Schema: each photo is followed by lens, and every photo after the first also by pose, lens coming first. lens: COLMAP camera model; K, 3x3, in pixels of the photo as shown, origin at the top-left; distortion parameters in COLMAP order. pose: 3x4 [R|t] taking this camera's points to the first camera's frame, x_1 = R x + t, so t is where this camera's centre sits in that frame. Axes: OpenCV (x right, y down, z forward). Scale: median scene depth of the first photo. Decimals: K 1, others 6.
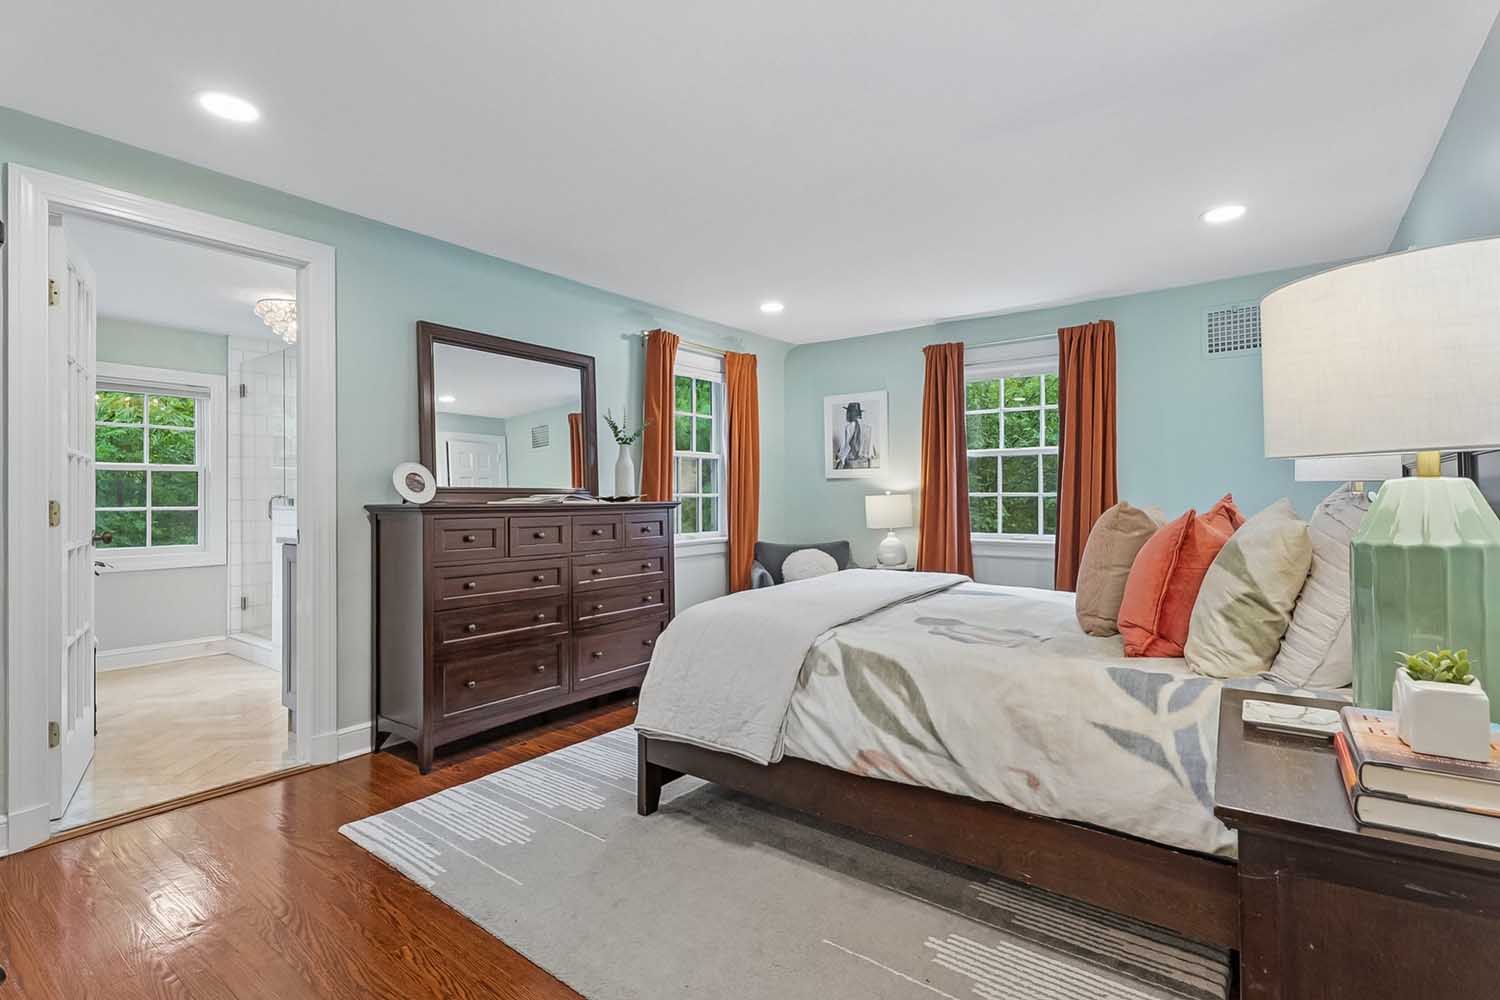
lens RADIAL K [[692.5, 0, 755.1], [0, 692.5, 505.0], [0, 0, 1]] dist [-0.000712, 0.000359]
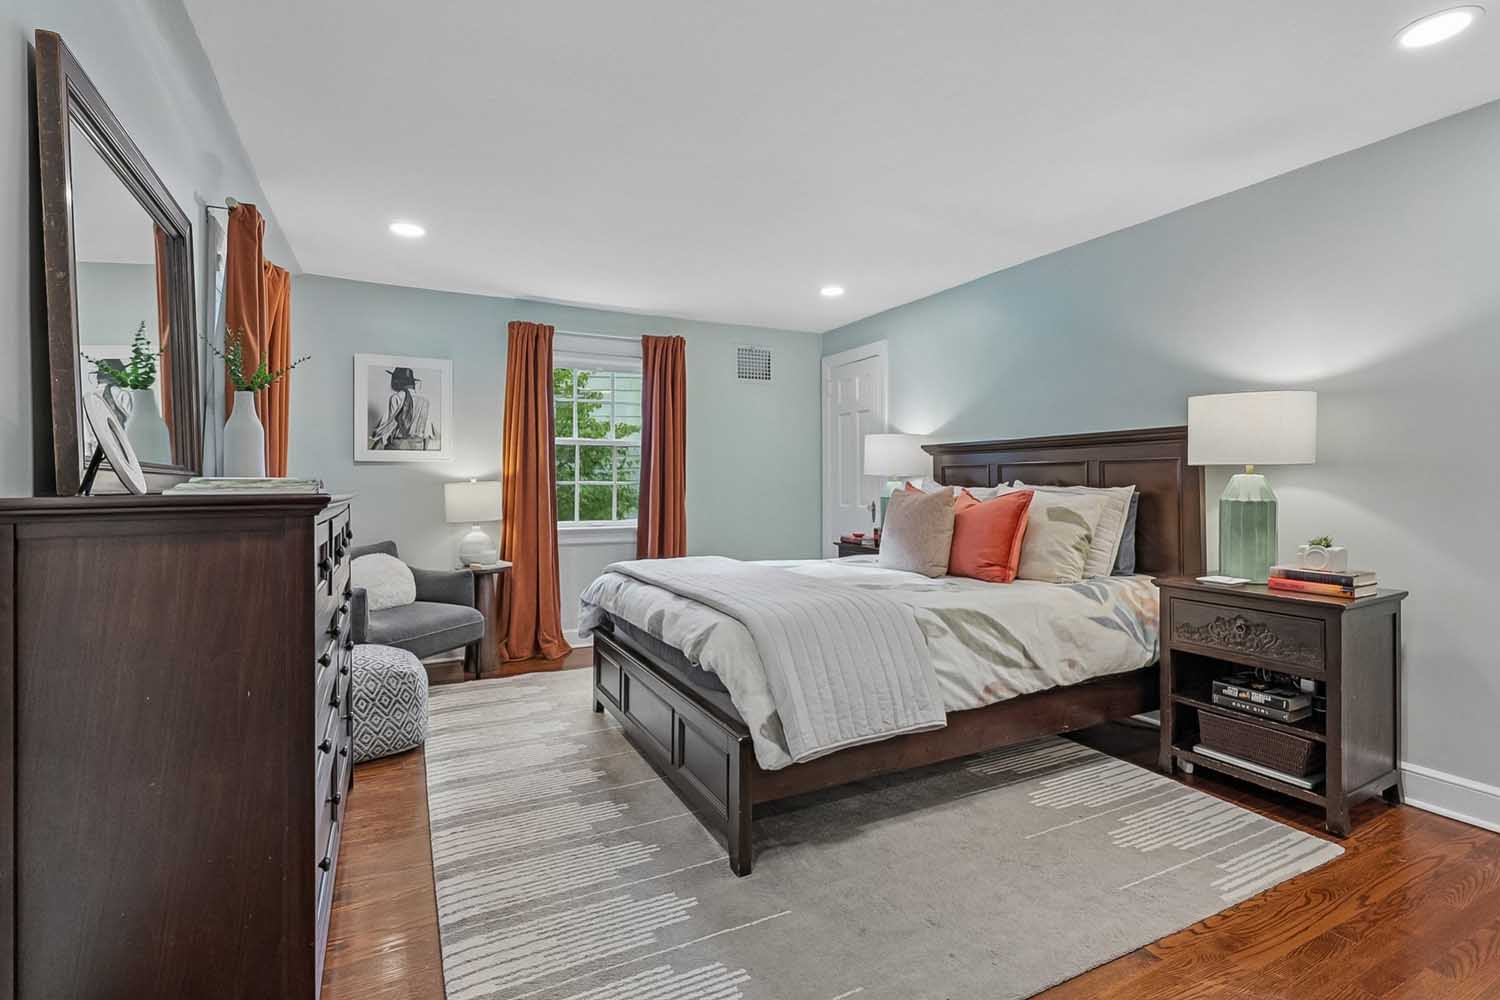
lens RADIAL K [[692.5, 0, 751.1], [0, 692.5, 489.3], [0, 0, 1]] dist [-0.000712, 0.000359]
pose [[0.447024, -0.003014, 0.894517, -0.672488], [0.011837, 0.999927, -0.002546, -0.000297], [-0.894444, 0.011727, 0.447027, 0.479328]]
